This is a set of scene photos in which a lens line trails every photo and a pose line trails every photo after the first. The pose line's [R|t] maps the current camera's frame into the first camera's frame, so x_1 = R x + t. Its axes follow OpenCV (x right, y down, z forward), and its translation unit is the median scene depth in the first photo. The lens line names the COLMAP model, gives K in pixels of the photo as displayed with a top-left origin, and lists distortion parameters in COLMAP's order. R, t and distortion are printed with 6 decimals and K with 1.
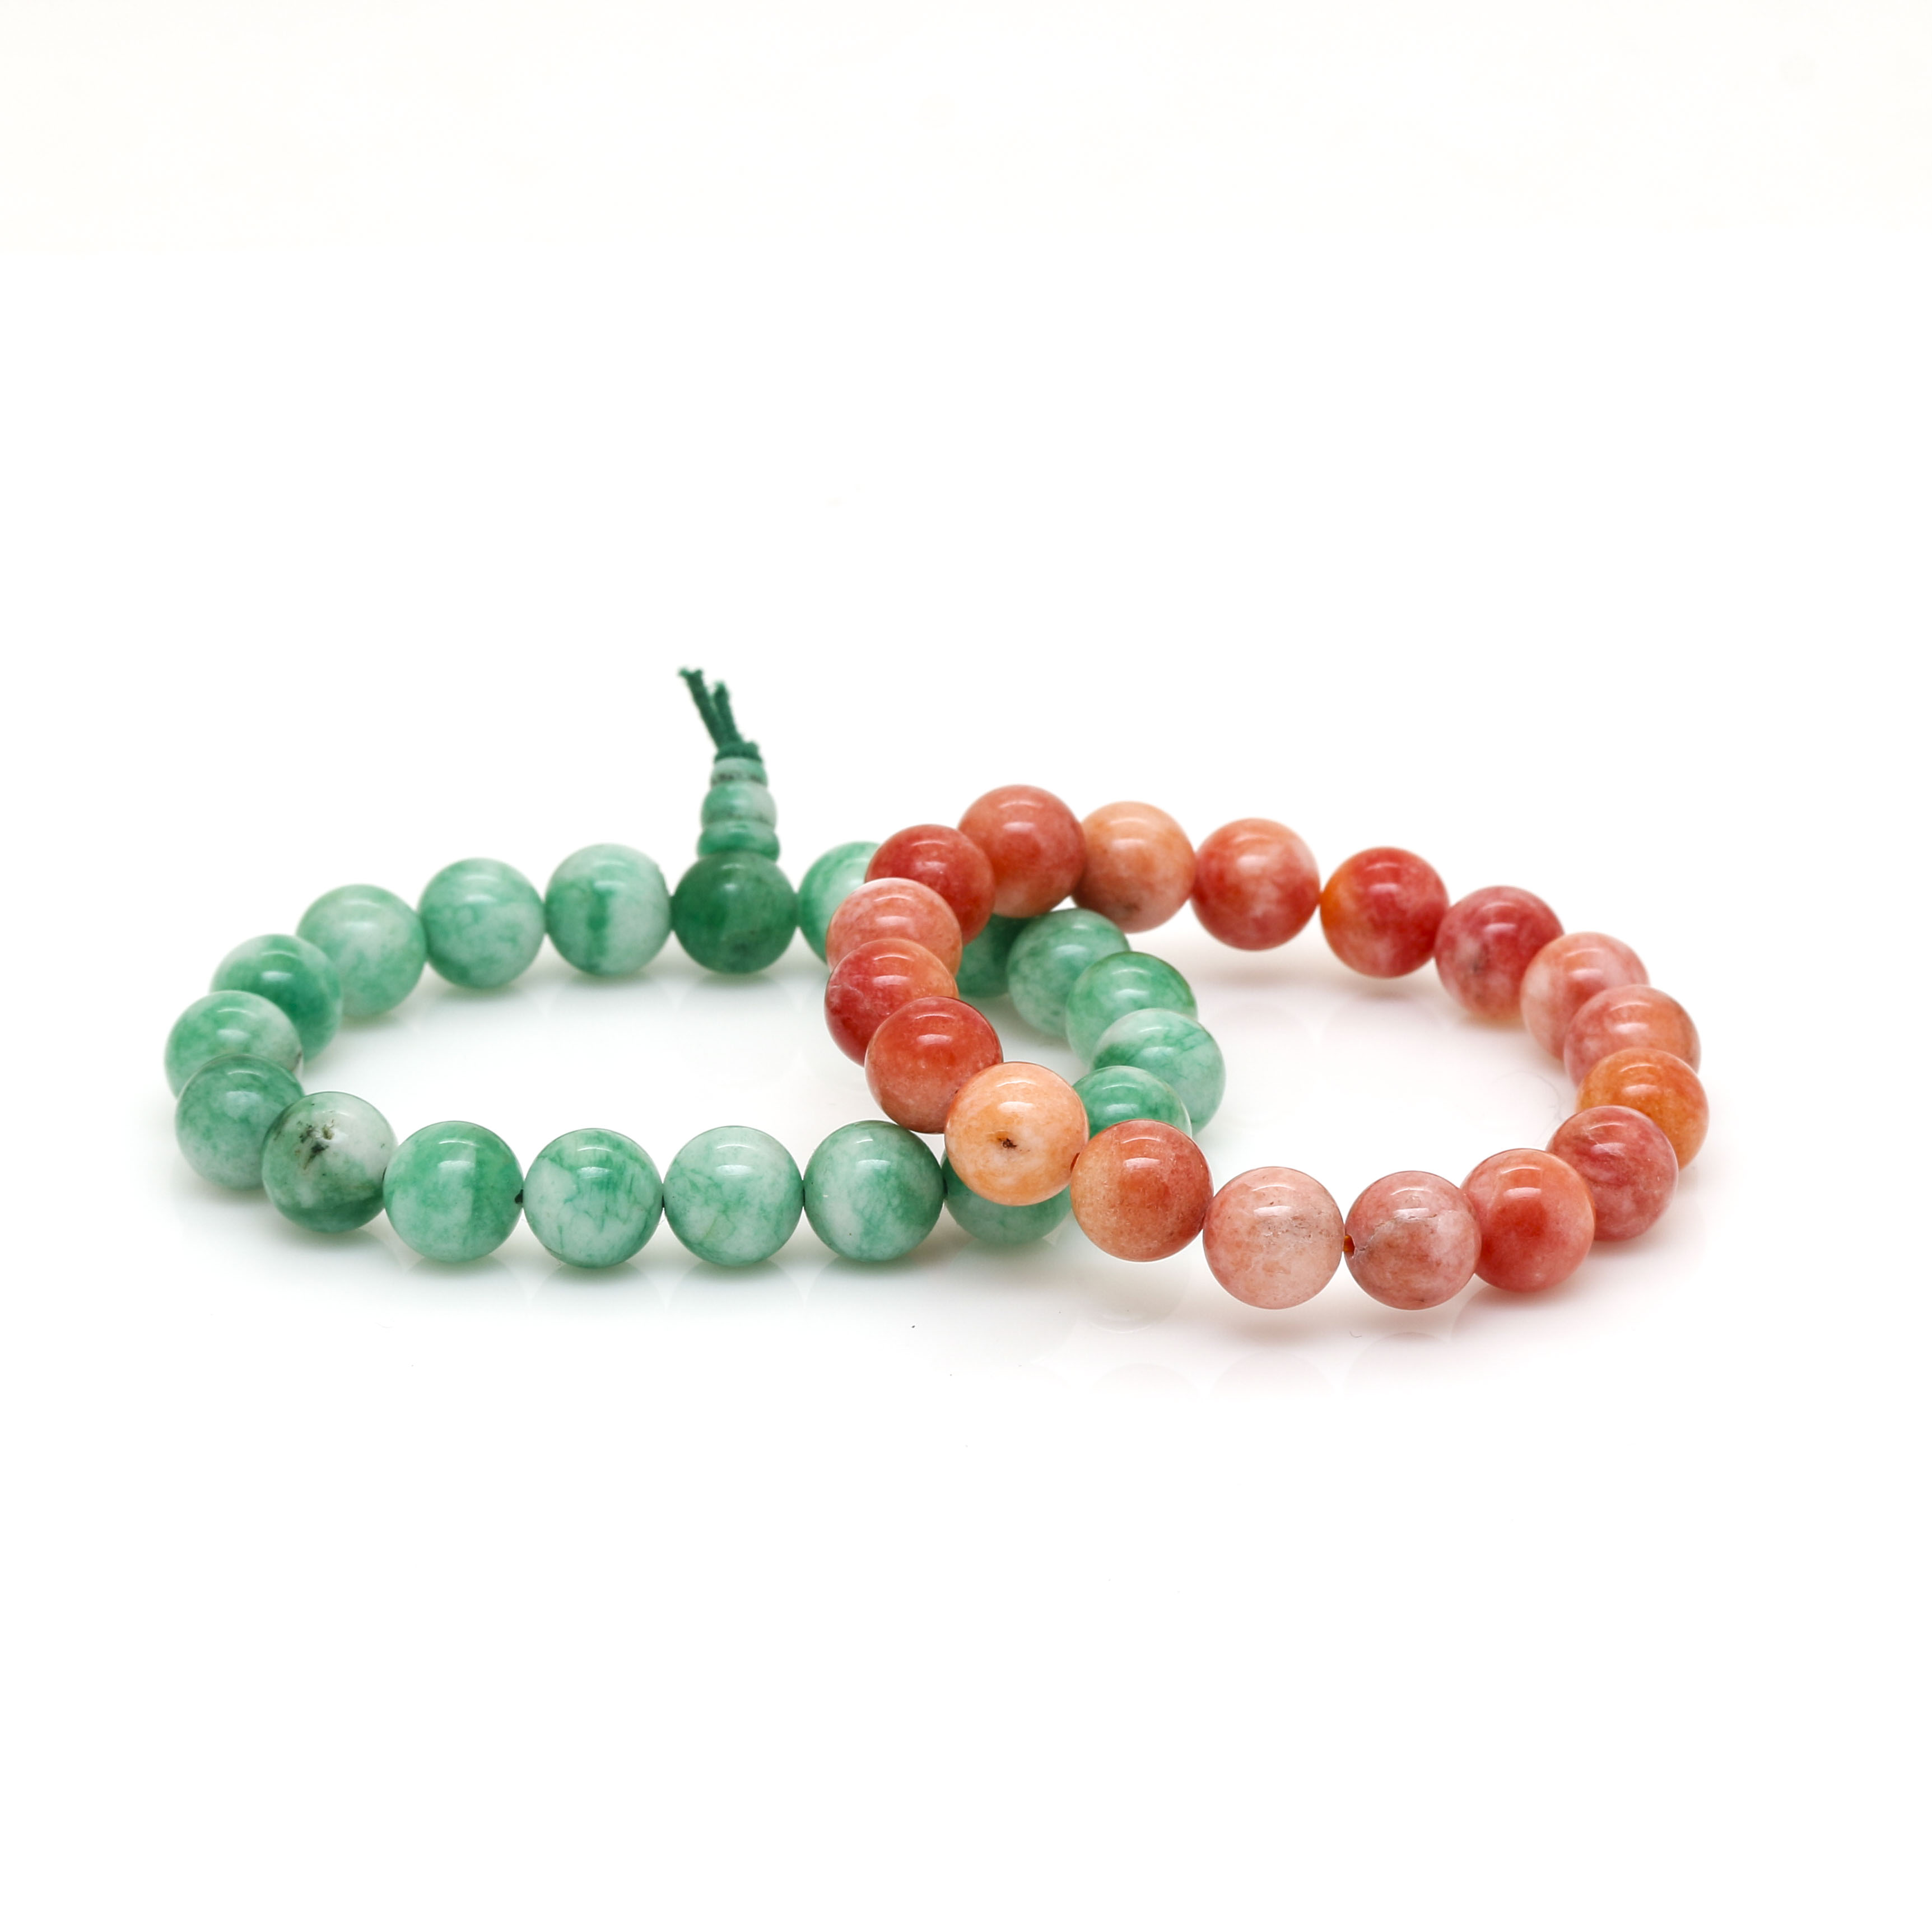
lens RADIAL K [[8973.8, 0, 967.7], [0, 8973.8, 968.8], [0, 0, 1]] dist [-0.166934, 0.000000]
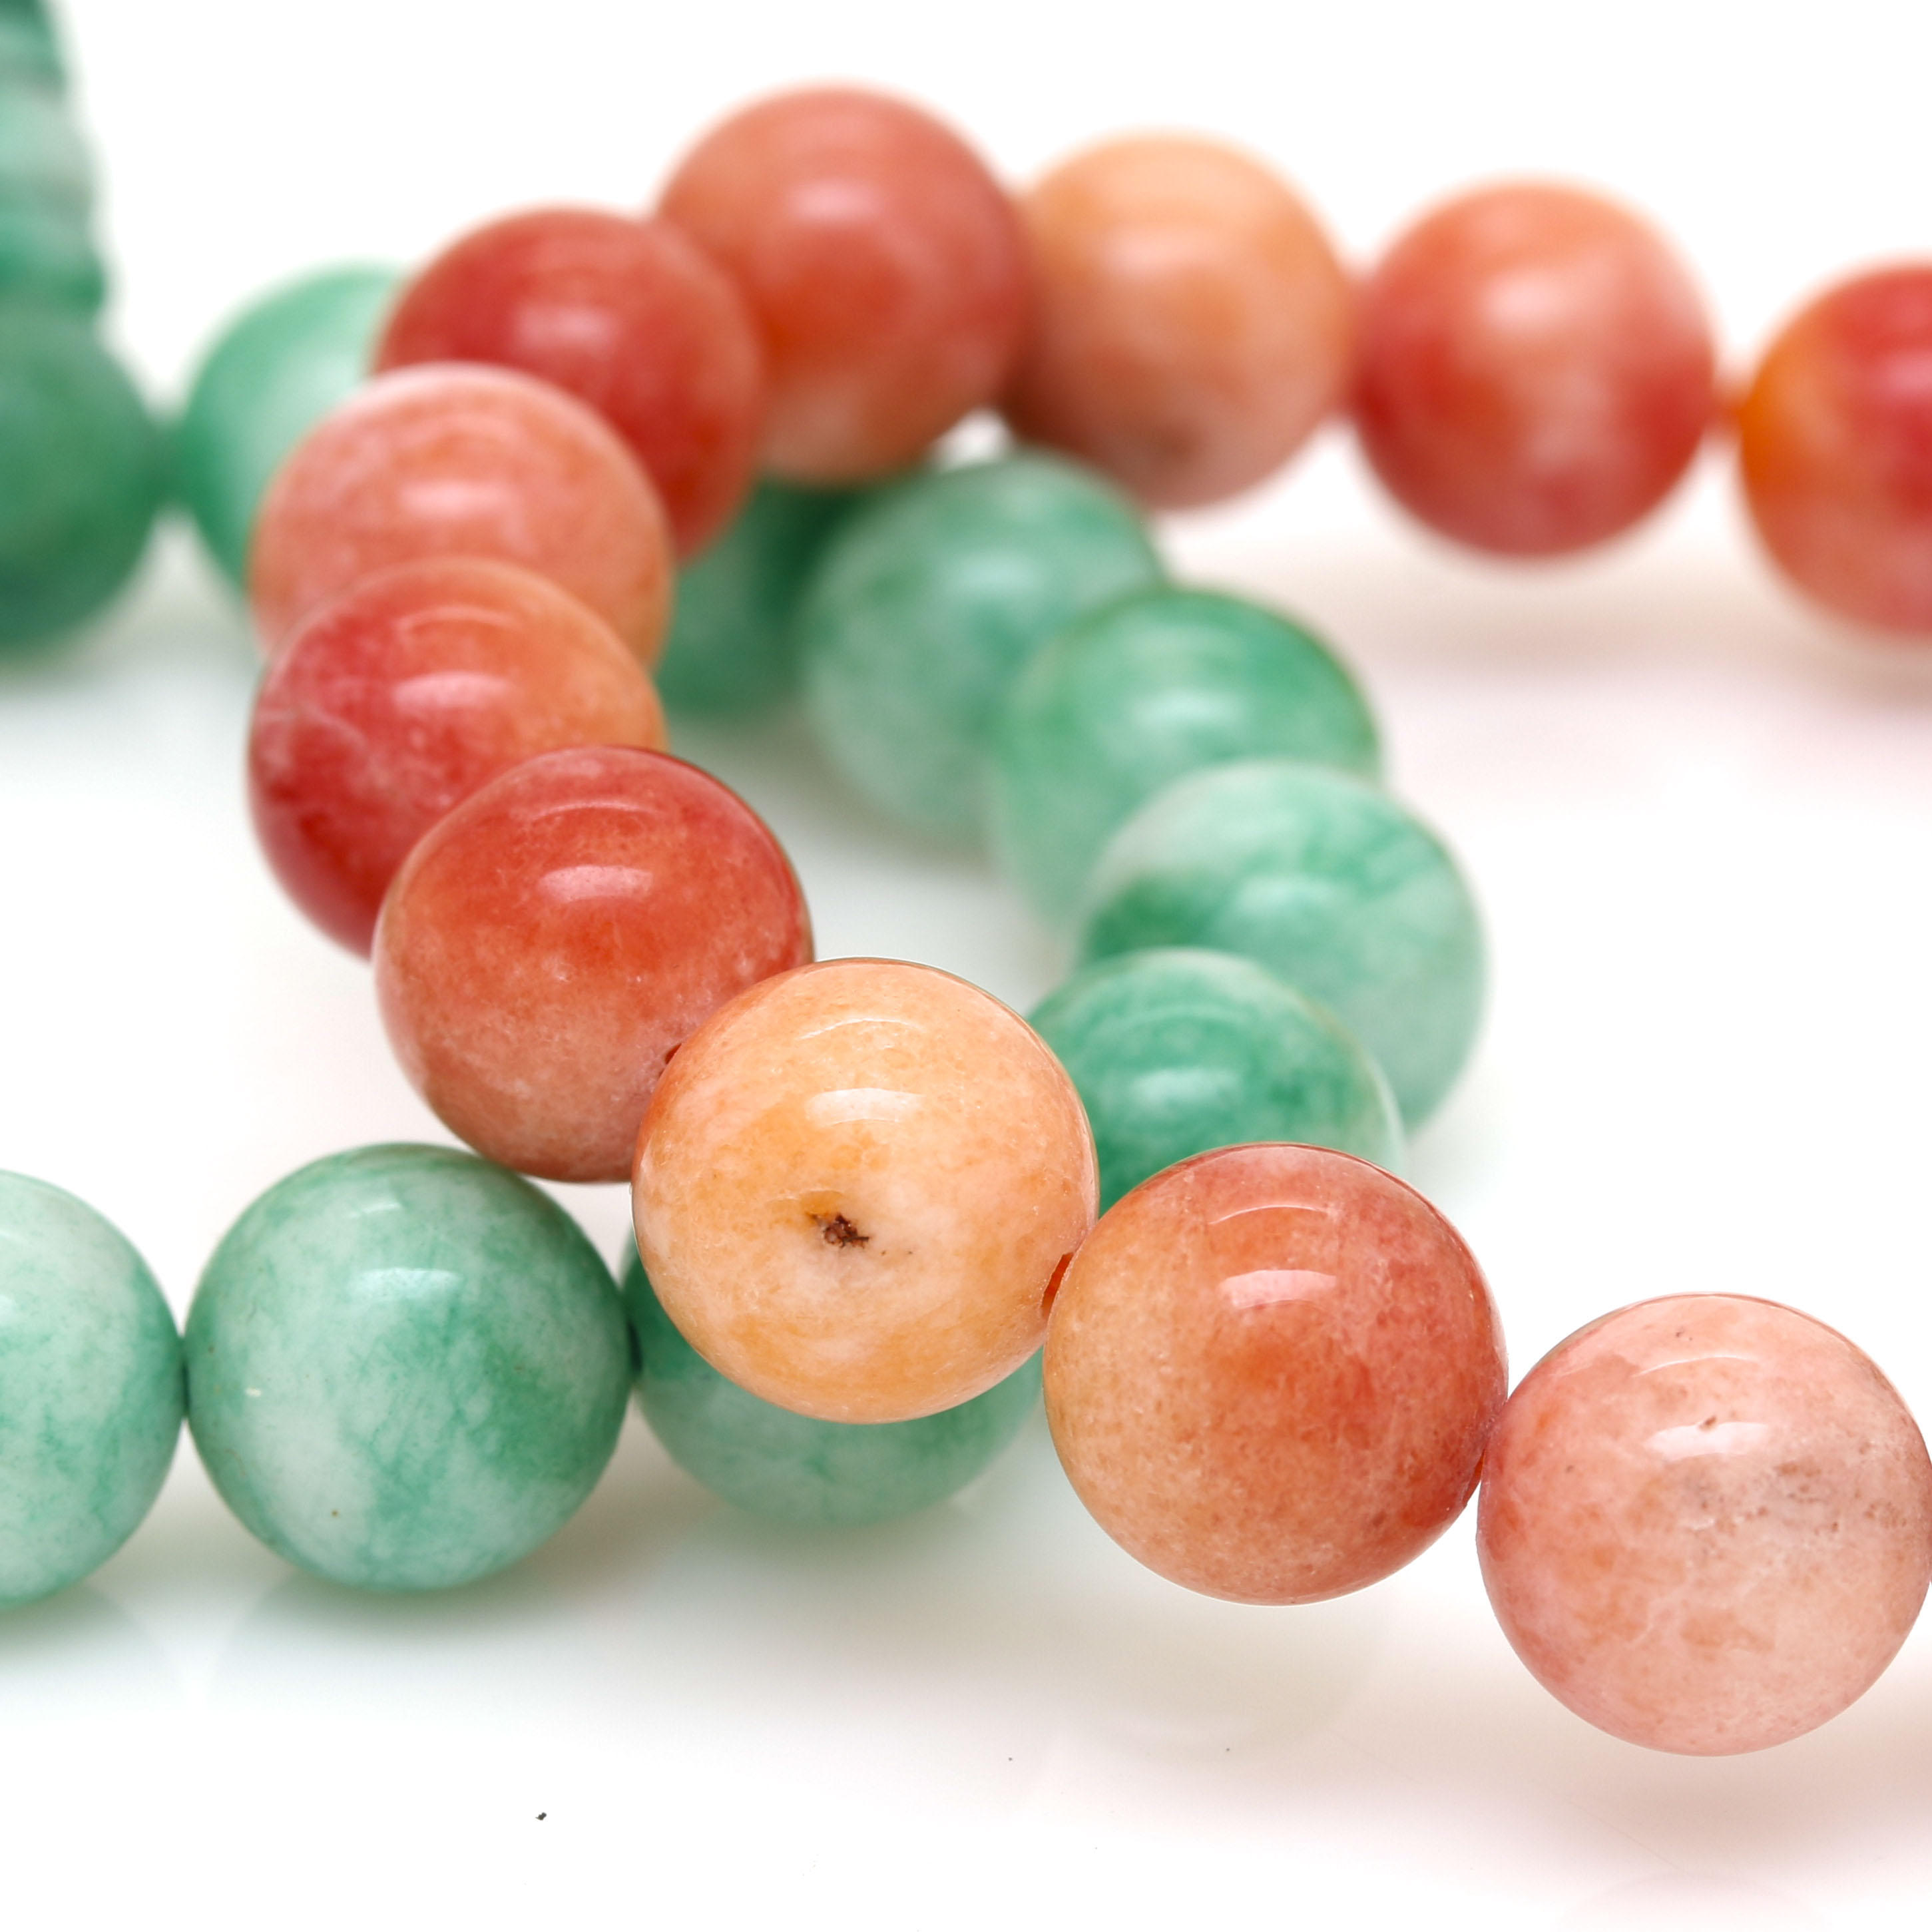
lens RADIAL K [[8973.8, 0, 962.0], [0, 8973.8, 964.1], [0, 0, 1]] dist [-0.166934, 0.000000]
pose [[0.998864, -0.015812, 0.044950, -0.004961], [0.013110, 0.998125, 0.059784, -0.007843], [-0.045811, -0.059127, 0.997199, 0.682649]]
